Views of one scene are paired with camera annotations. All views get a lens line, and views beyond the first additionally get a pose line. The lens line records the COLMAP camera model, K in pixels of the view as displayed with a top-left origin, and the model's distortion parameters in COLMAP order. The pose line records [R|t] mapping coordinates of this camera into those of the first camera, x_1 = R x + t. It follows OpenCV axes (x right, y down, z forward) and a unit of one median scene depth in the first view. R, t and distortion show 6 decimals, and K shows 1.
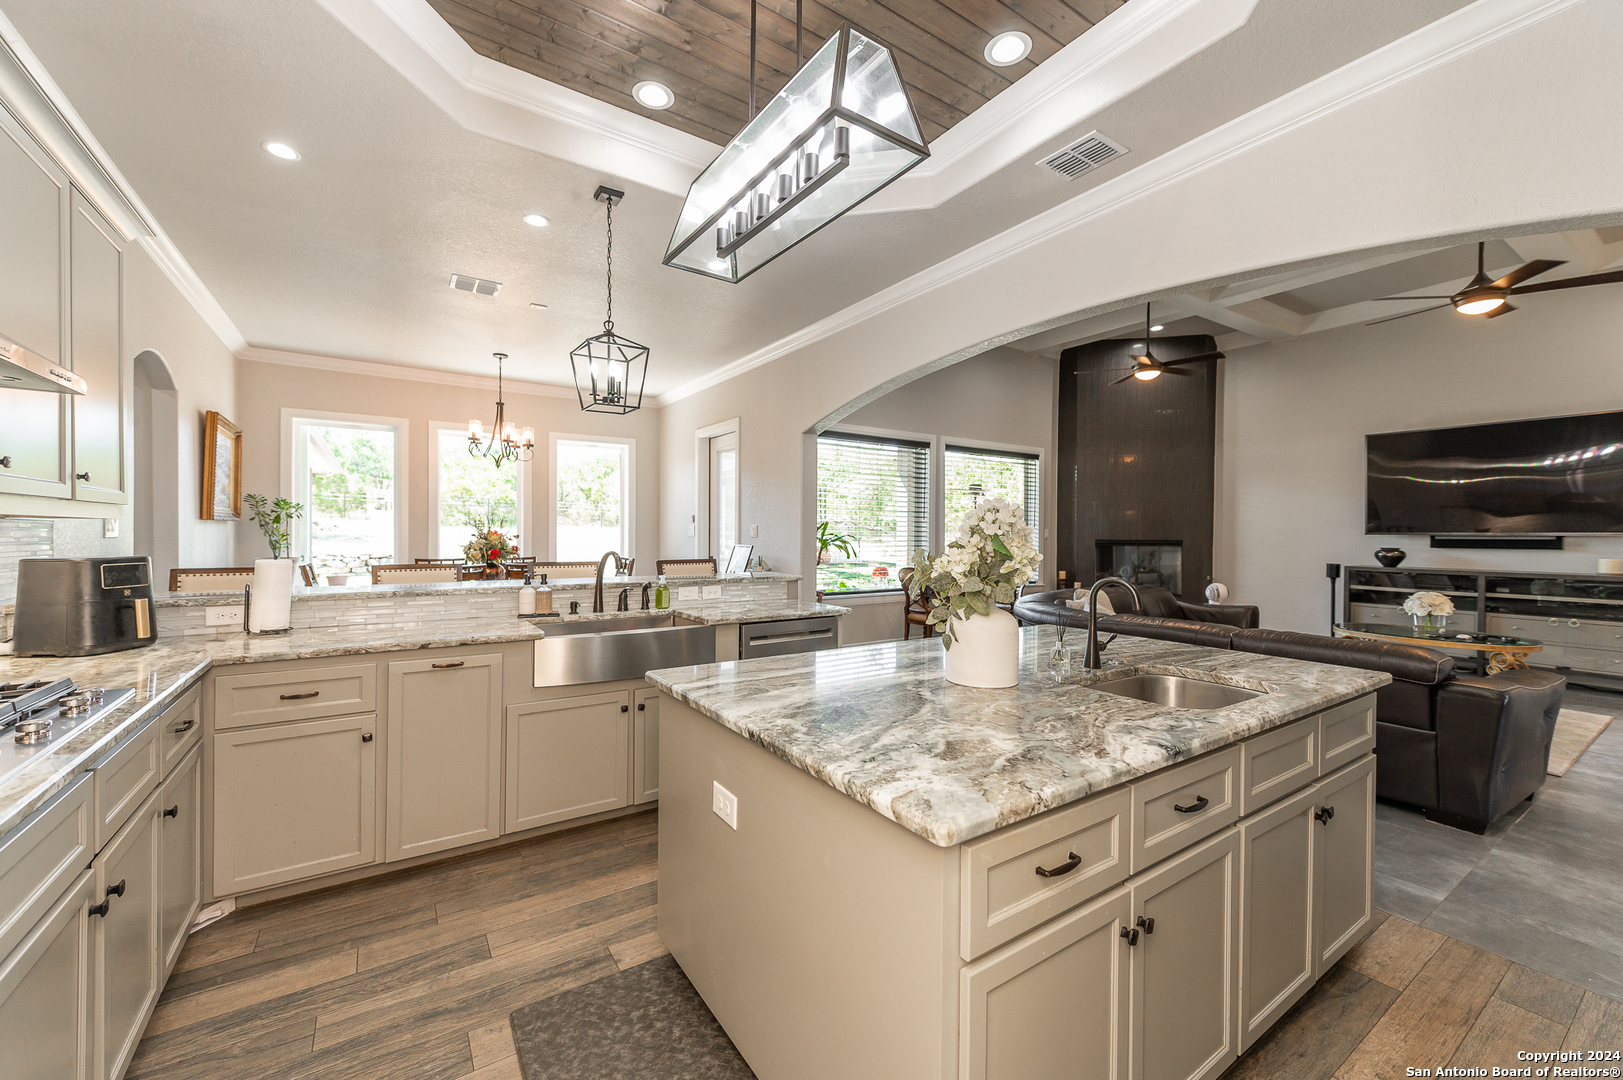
lens RADIAL K [[638.3, 0, 800.3], [0, 638.3, 532.6], [0, 0, 1]] dist [-0.000509, -0.000591]
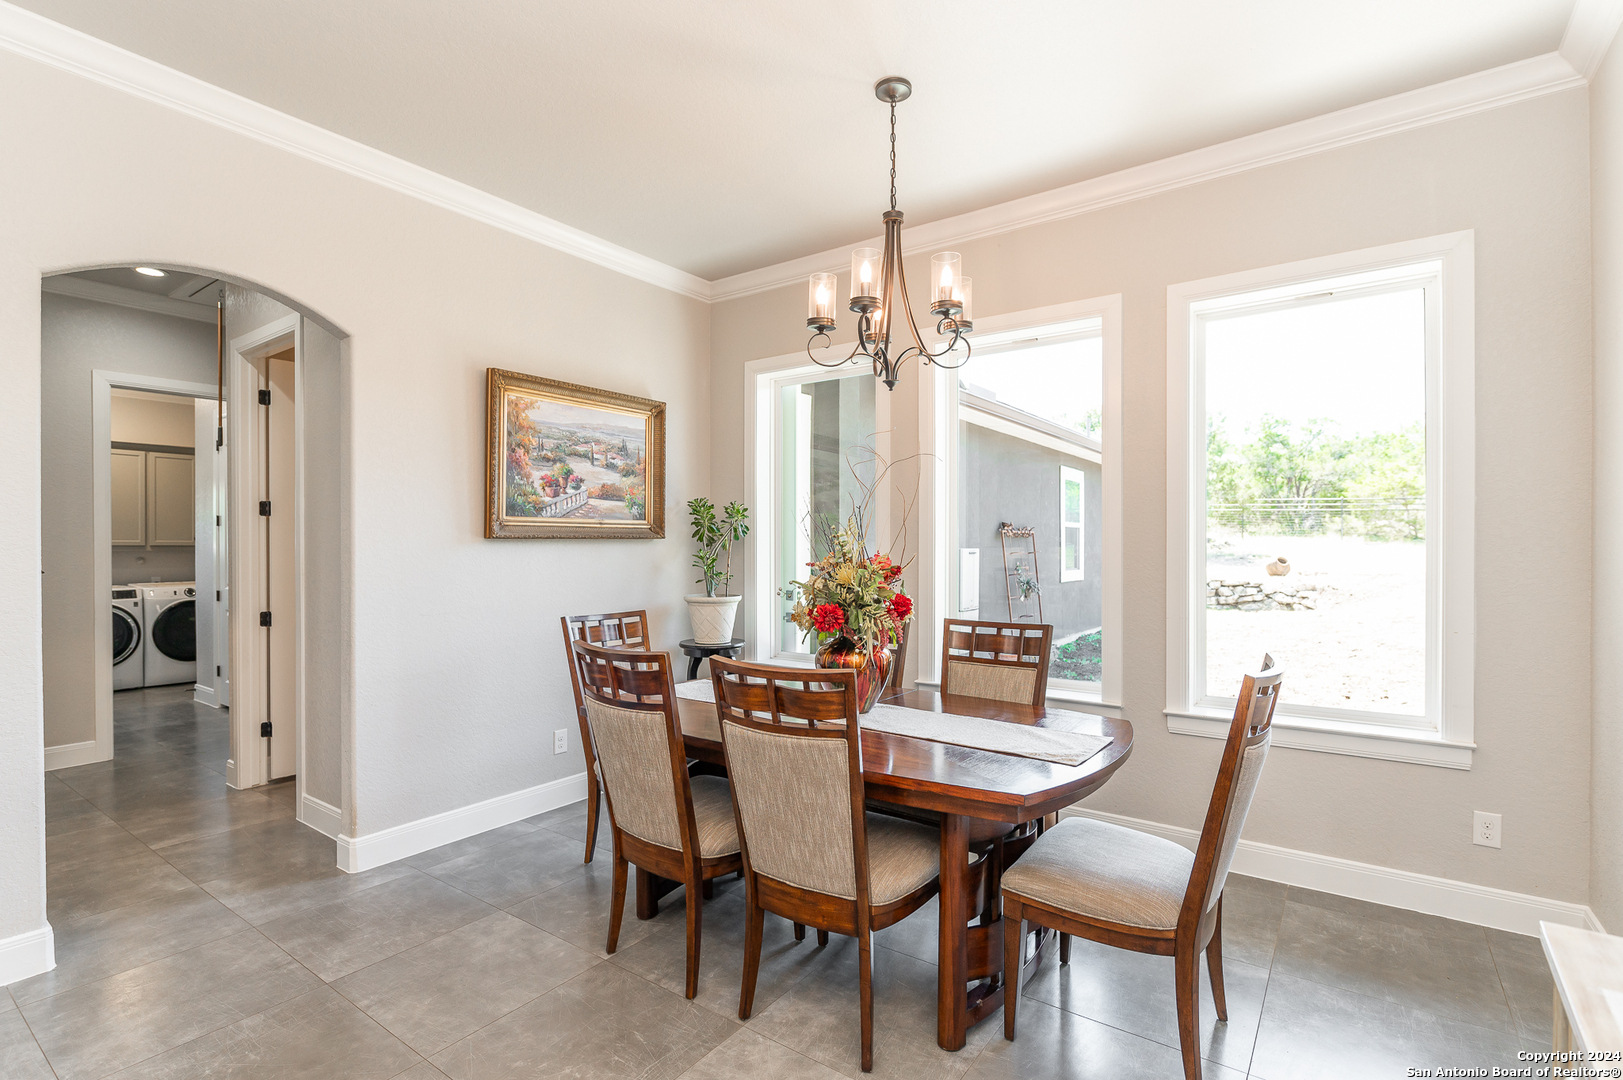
lens RADIAL K [[755.4, 0, 811.5], [0, 755.4, 540.0], [0, 0, 1]] dist [-0.001436, -0.000184]
pose [[0.357853, -0.014188, -0.933670, -0.067277], [0.002403, 0.999895, -0.014273, -0.007395], [0.933775, 0.002864, 0.357850, 0.731080]]
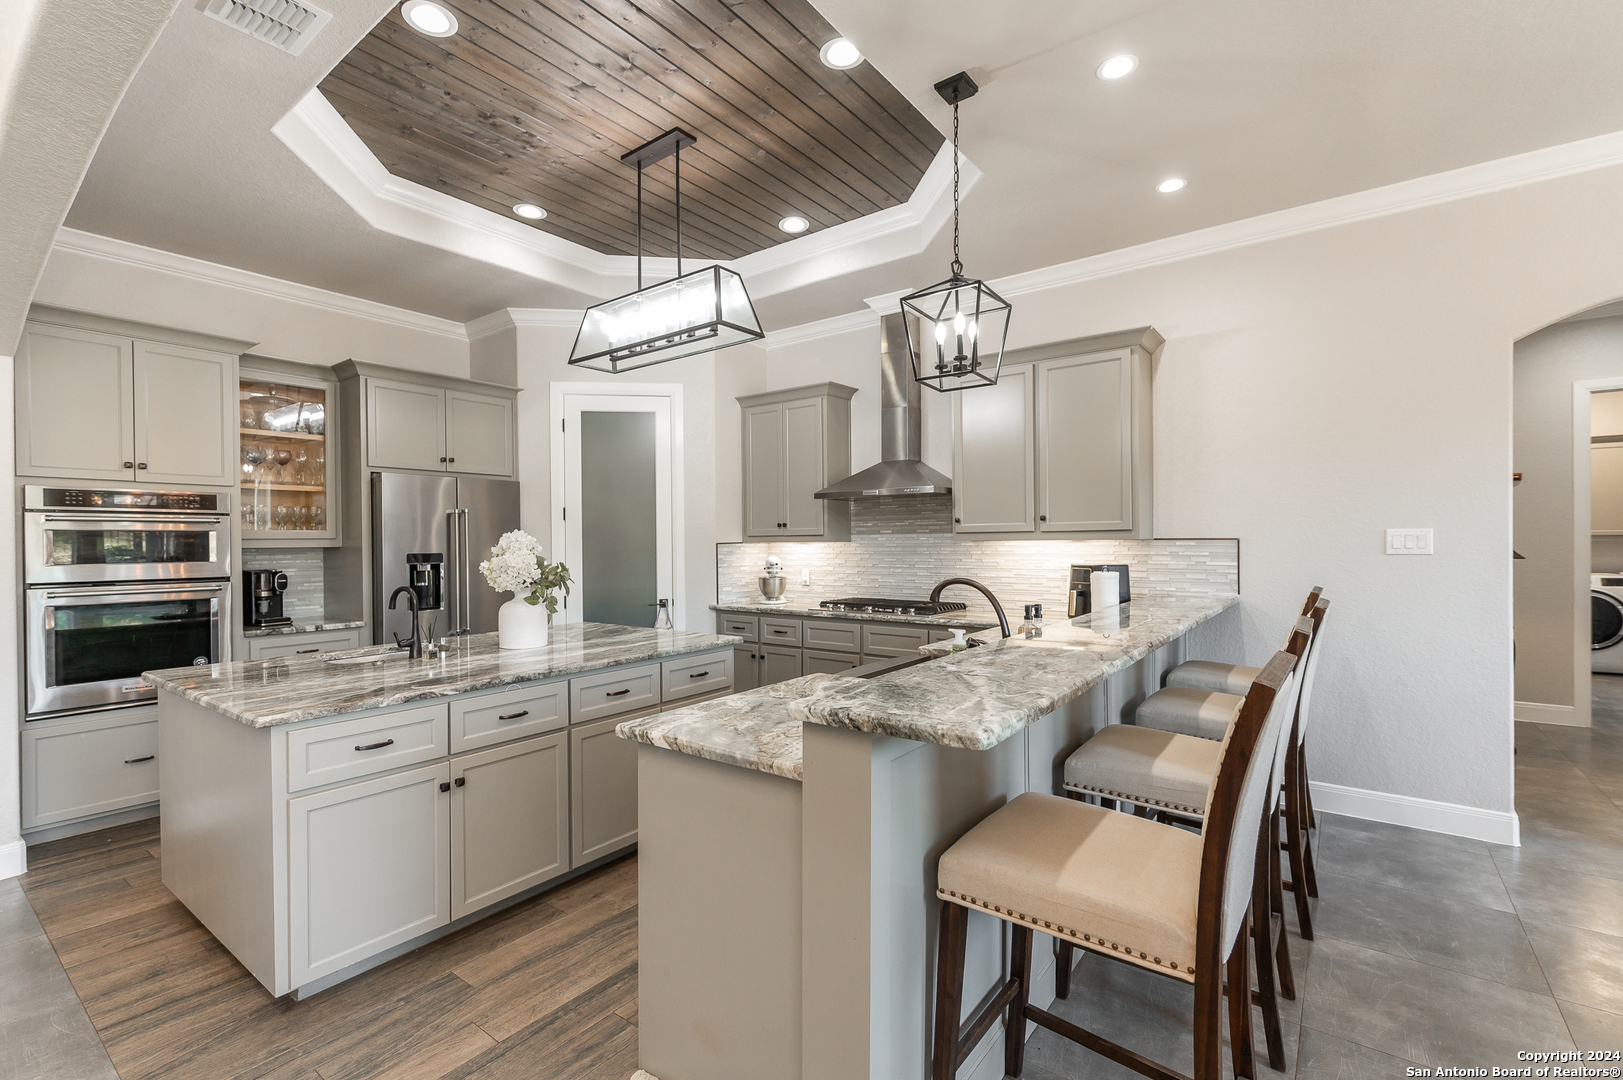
lens RADIAL K [[716.0, 0, 799.9], [0, 716.0, 548.9], [0, 0, 1]] dist [-0.000128, -0.000276]
pose [[-0.942780, 0.004033, -0.333392, 0.068186], [0.001413, 0.999966, 0.008100, -0.007718], [0.333413, 0.007165, -0.942754, 0.809340]]
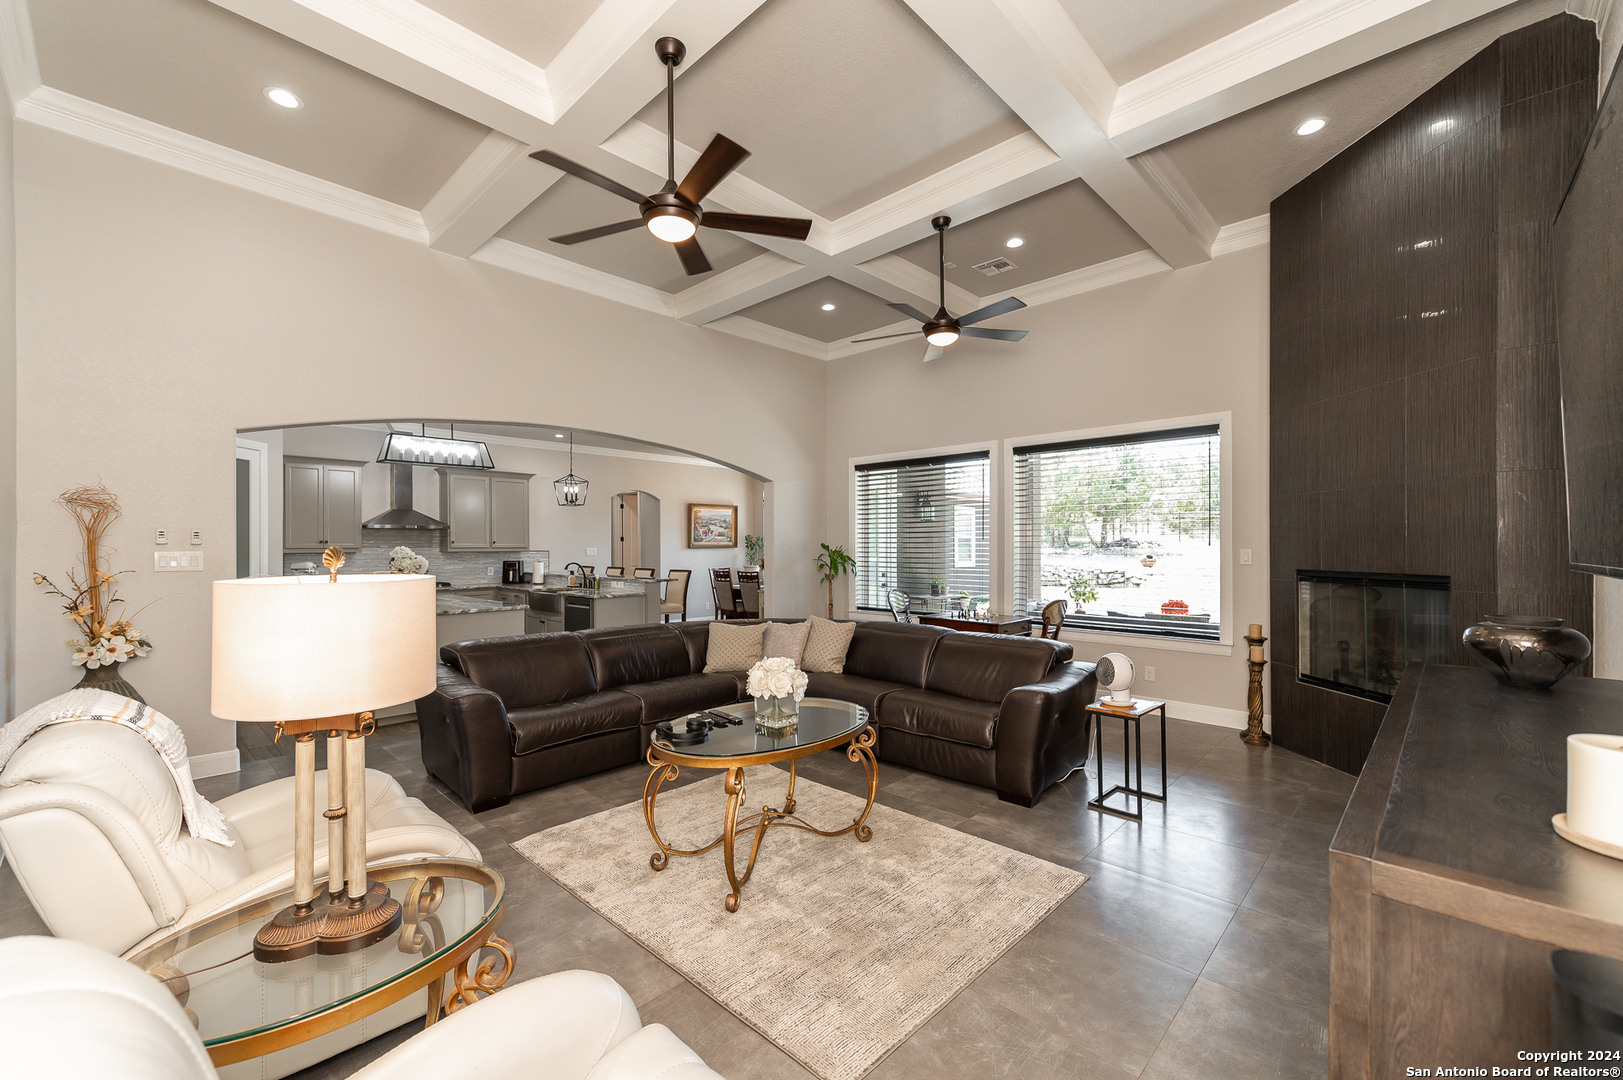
lens RADIAL K [[653.7, 0, 811.5], [0, 653.7, 540.0], [0, 0, 1]] dist [0.016786, -0.000095]
pose [[0.224791, -0.018340, -0.974234, 1.134642], [0.004736, 0.999832, -0.017729, -0.006329], [0.974395, -0.000628, 0.224840, 0.633642]]
